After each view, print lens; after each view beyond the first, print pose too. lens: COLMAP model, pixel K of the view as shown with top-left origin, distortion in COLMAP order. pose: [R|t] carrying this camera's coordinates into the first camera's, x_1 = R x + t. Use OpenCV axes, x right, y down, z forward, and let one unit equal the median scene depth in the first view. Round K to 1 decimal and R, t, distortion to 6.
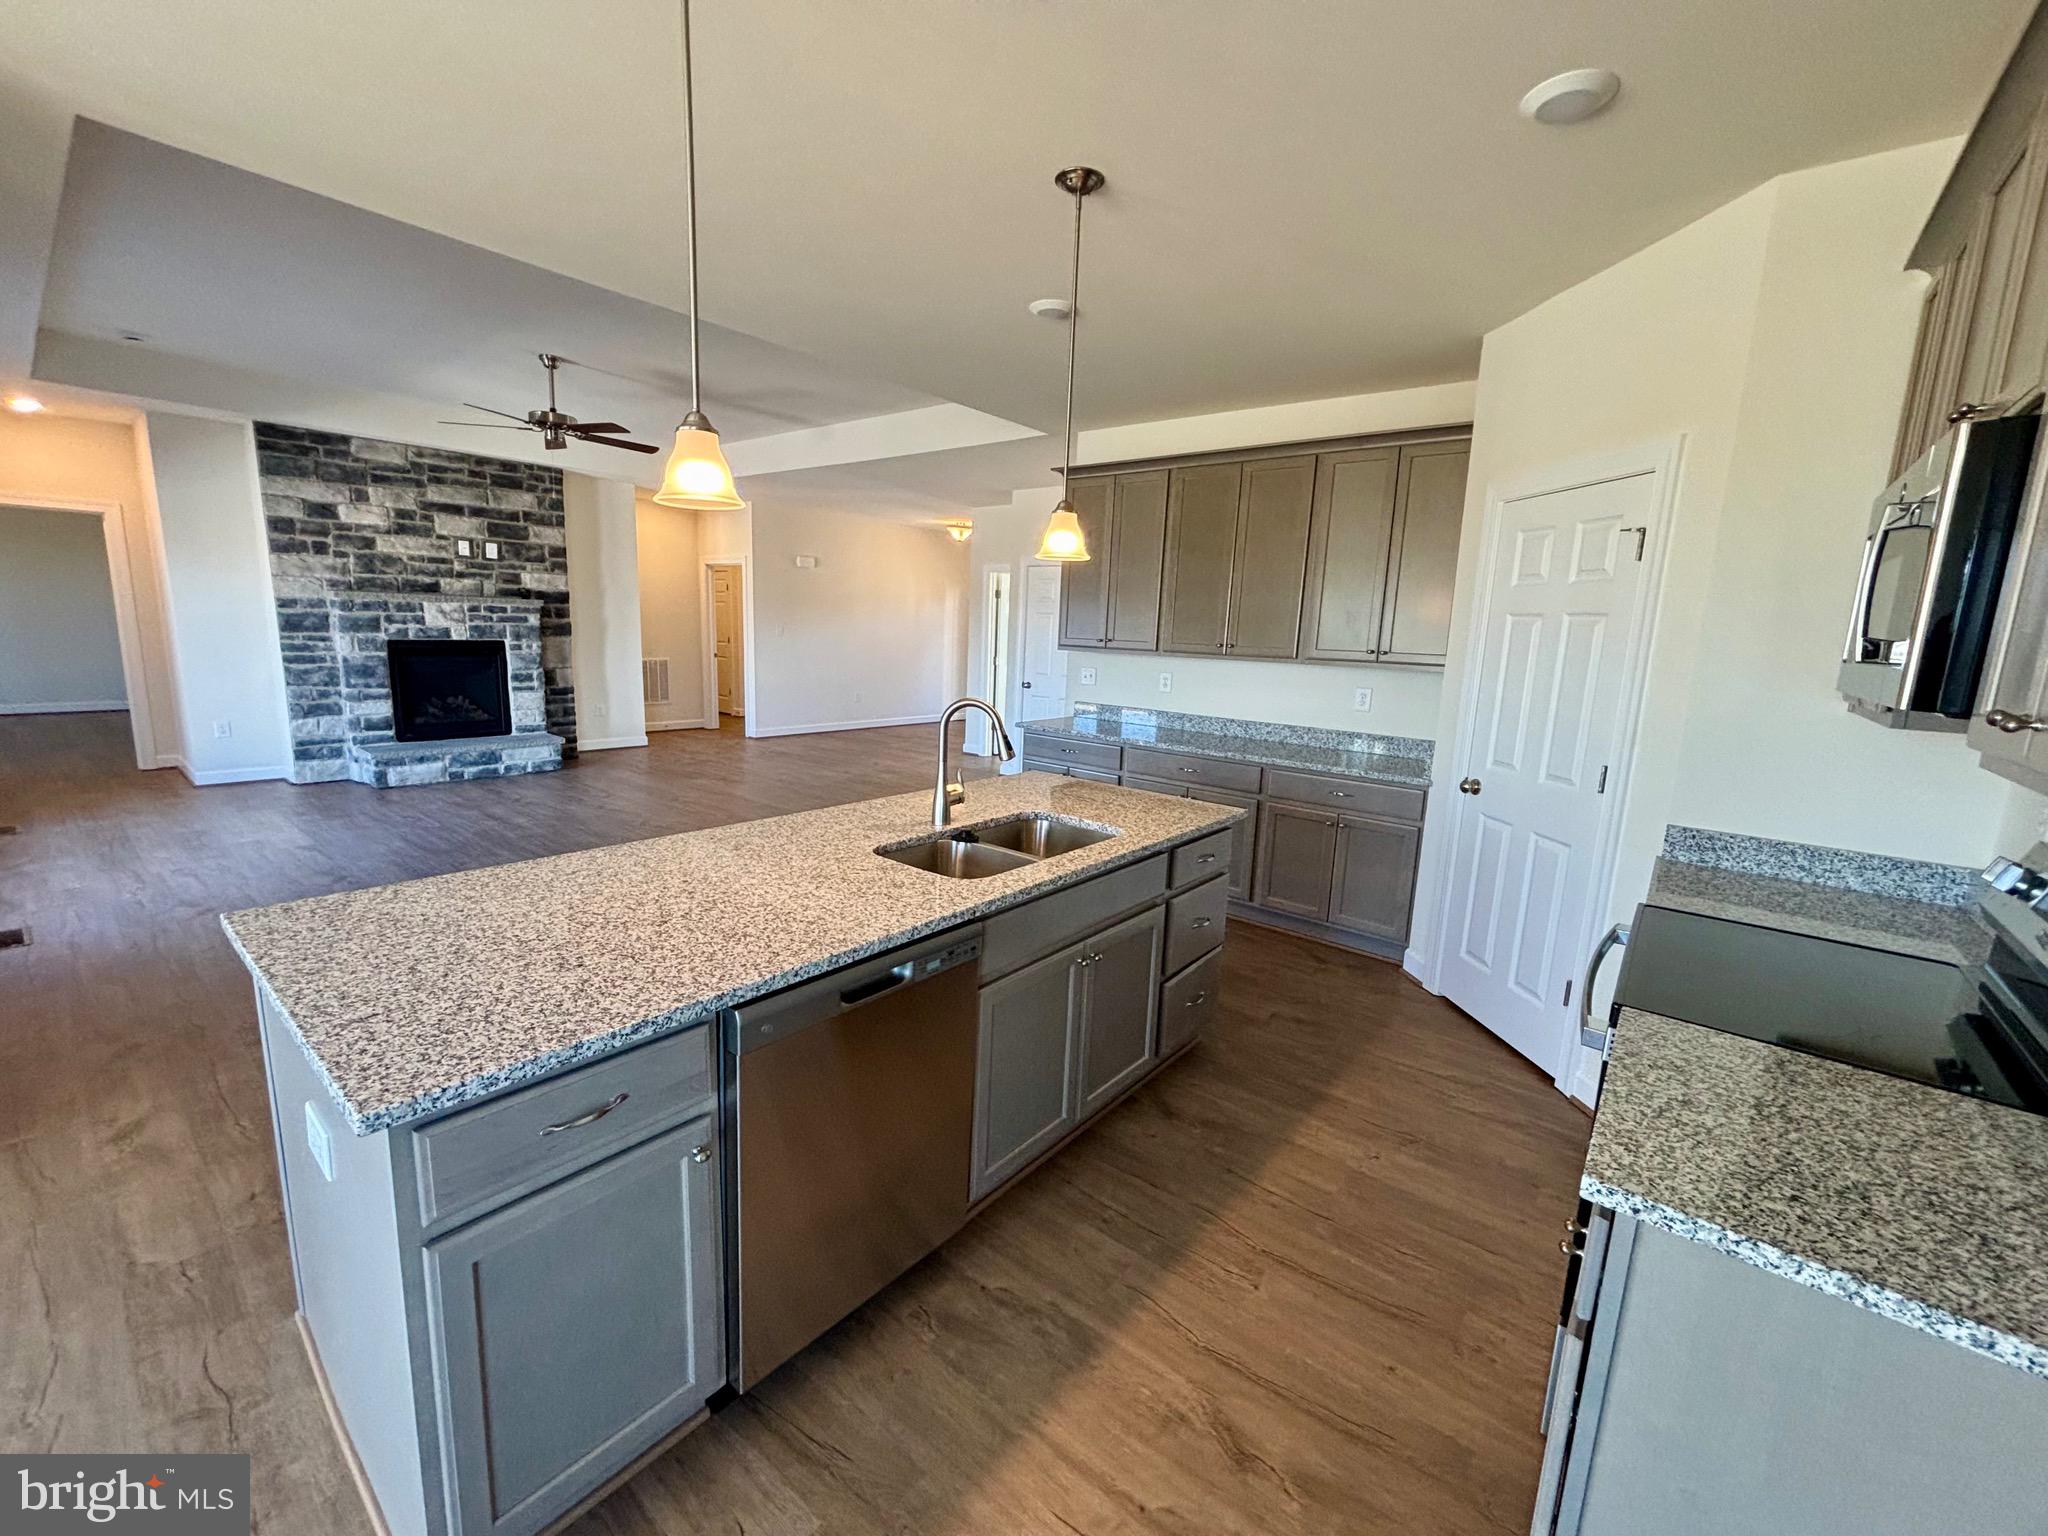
lens RADIAL K [[826.6, 0, 1014.8], [0, 826.6, 750.9], [0, 0, 1]] dist [-0.000675, -0.000795]
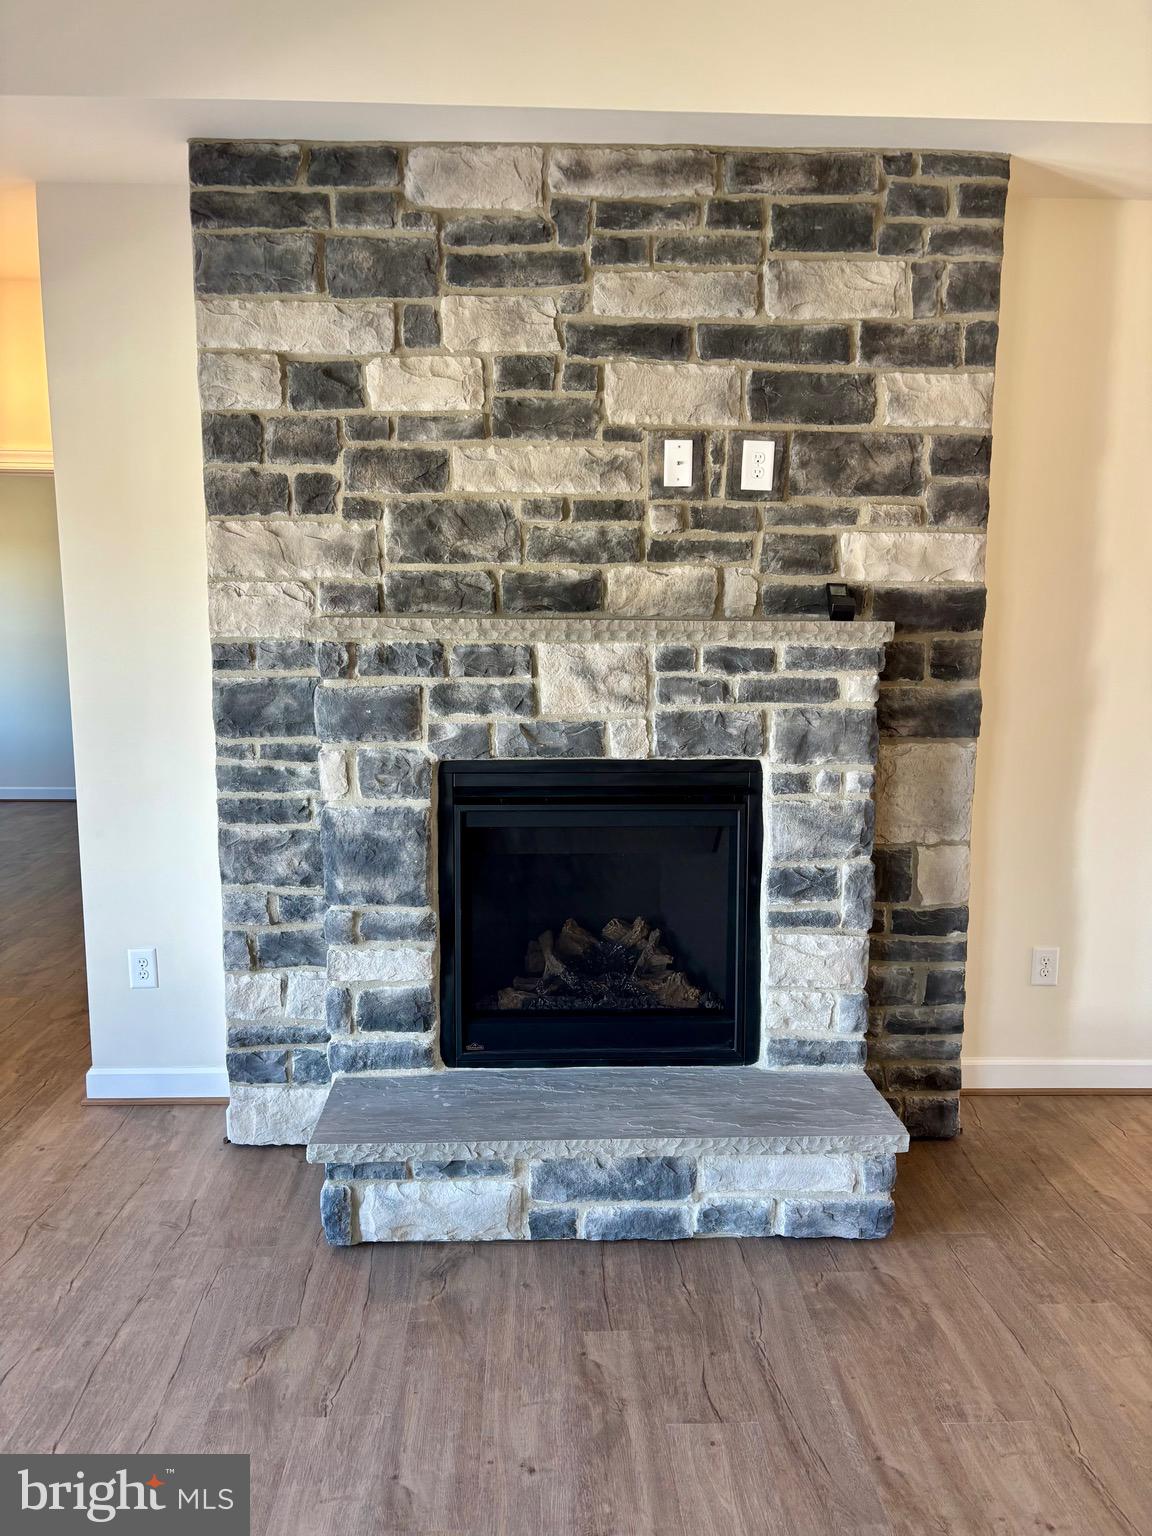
lens RADIAL K [[1165.5, 0, 572.7], [0, 1165.5, 789.6], [0, 0, 1]] dist [0.039489, -0.049261]
pose [[0.659455, 0.081271, -0.747338, -0.370695], [-0.096934, 0.995033, 0.022672, -0.135587], [0.745468, 0.057492, 0.664057, 0.717629]]
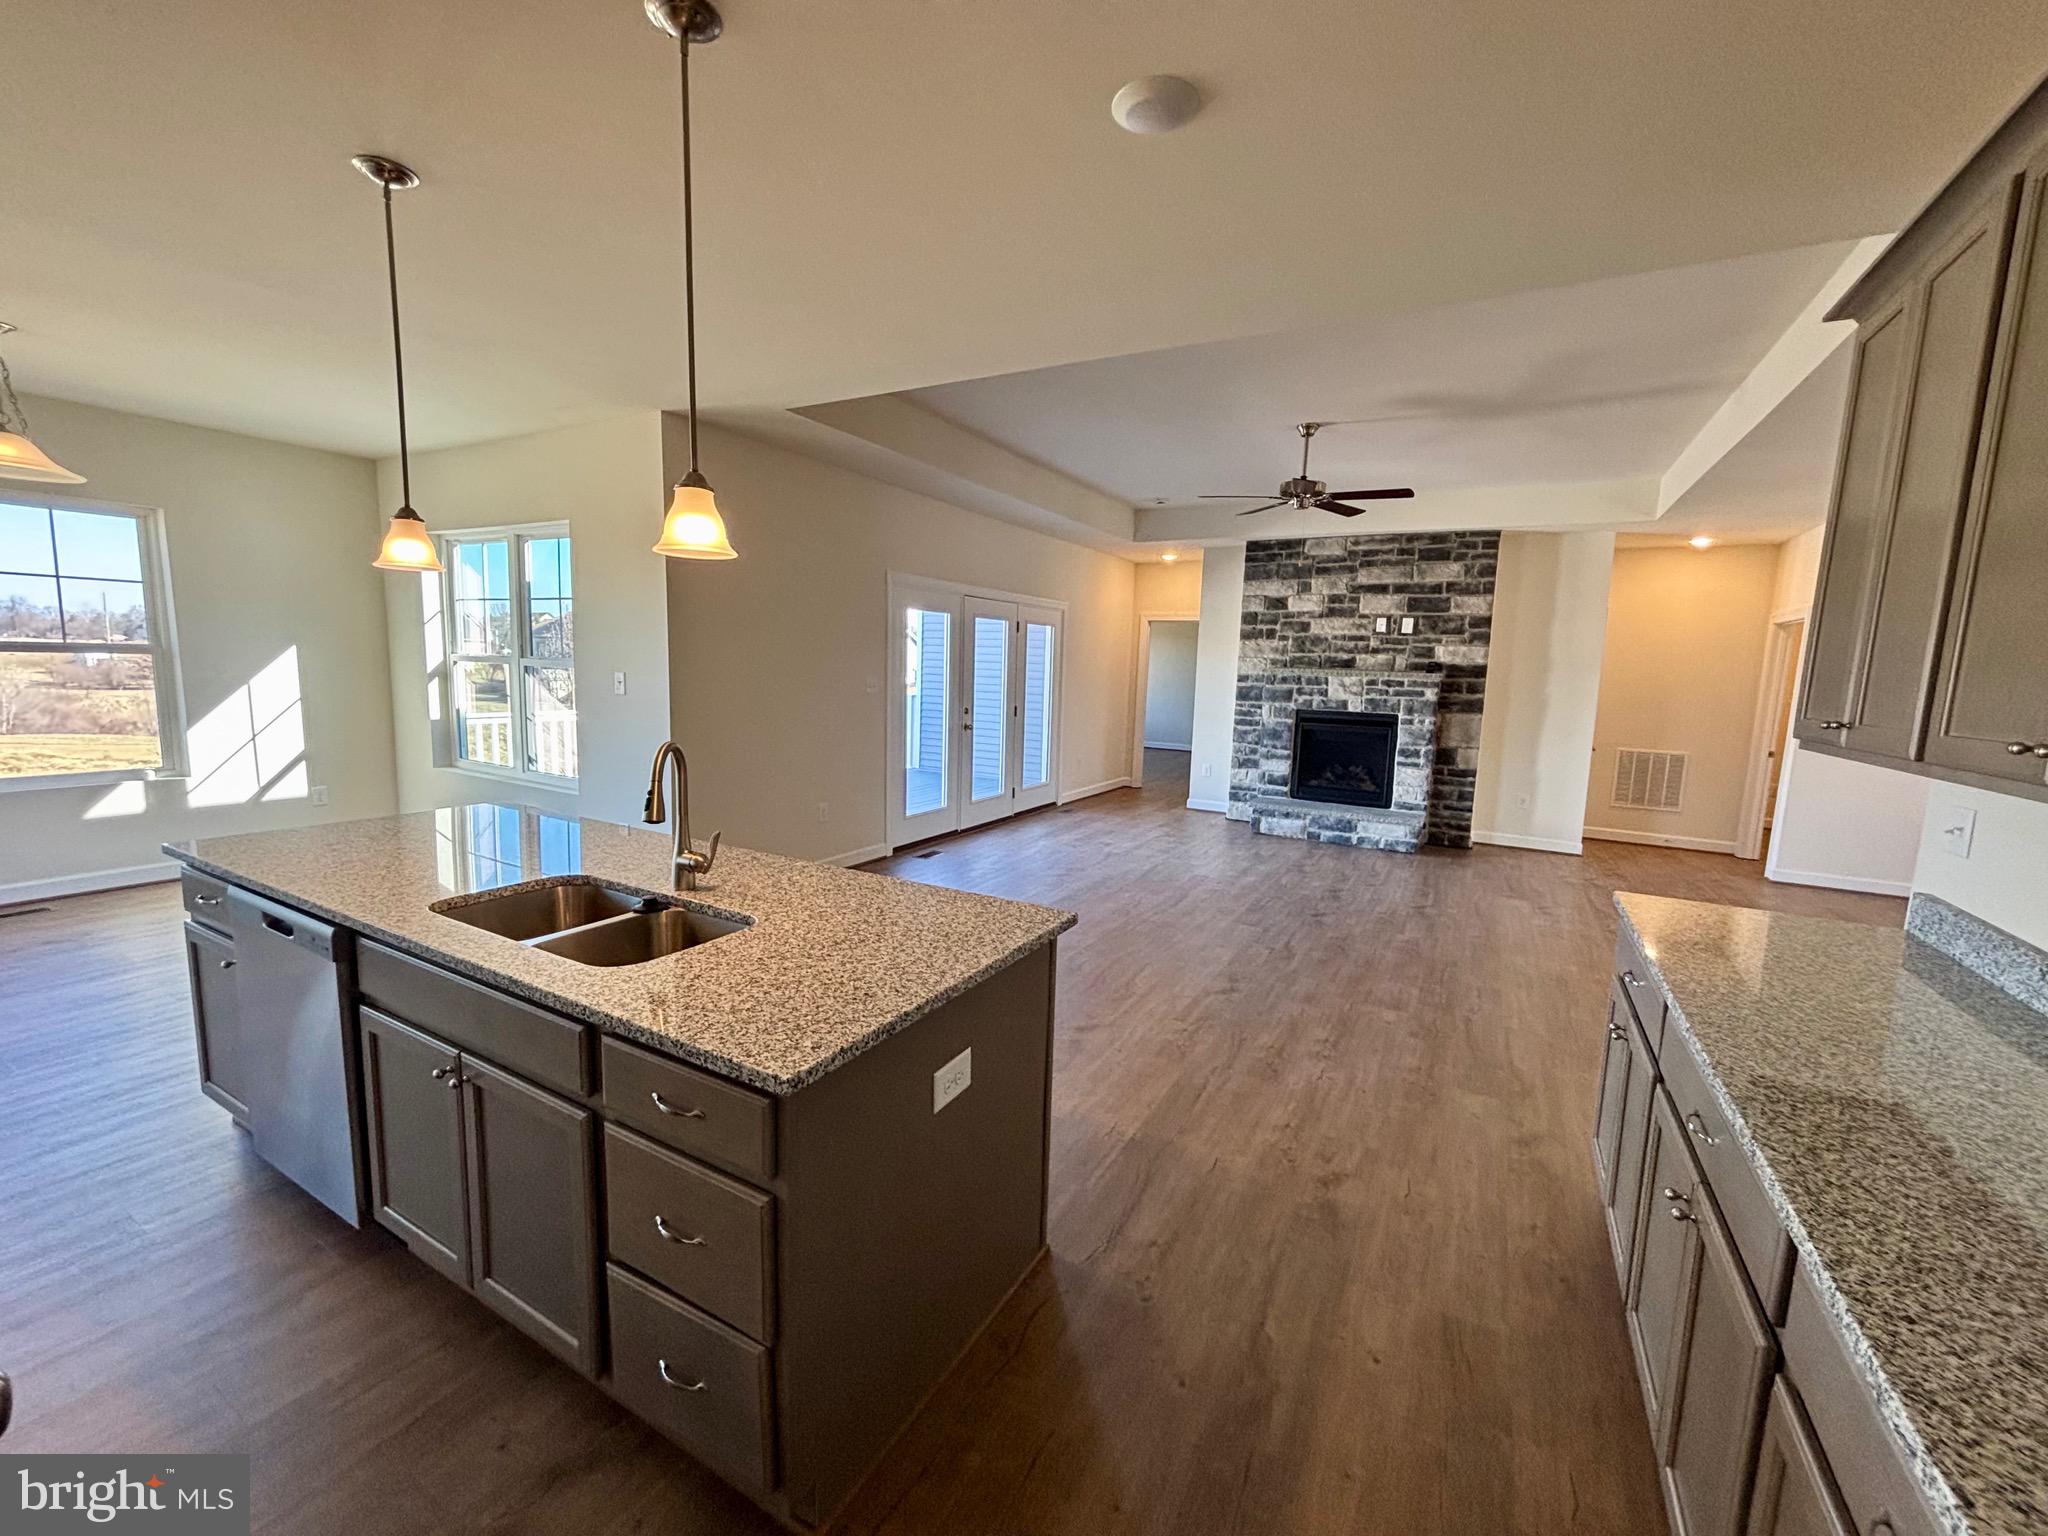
lens RADIAL K [[826.6, 0, 1020.3], [0, 826.6, 771.5], [0, 0, 1]] dist [-0.000675, -0.000795]
pose [[0.170542, 0.094167, -0.980840, 0.305167], [-0.178444, 0.981915, 0.063244, -0.052018], [0.969058, 0.164240, 0.184261, 0.418604]]
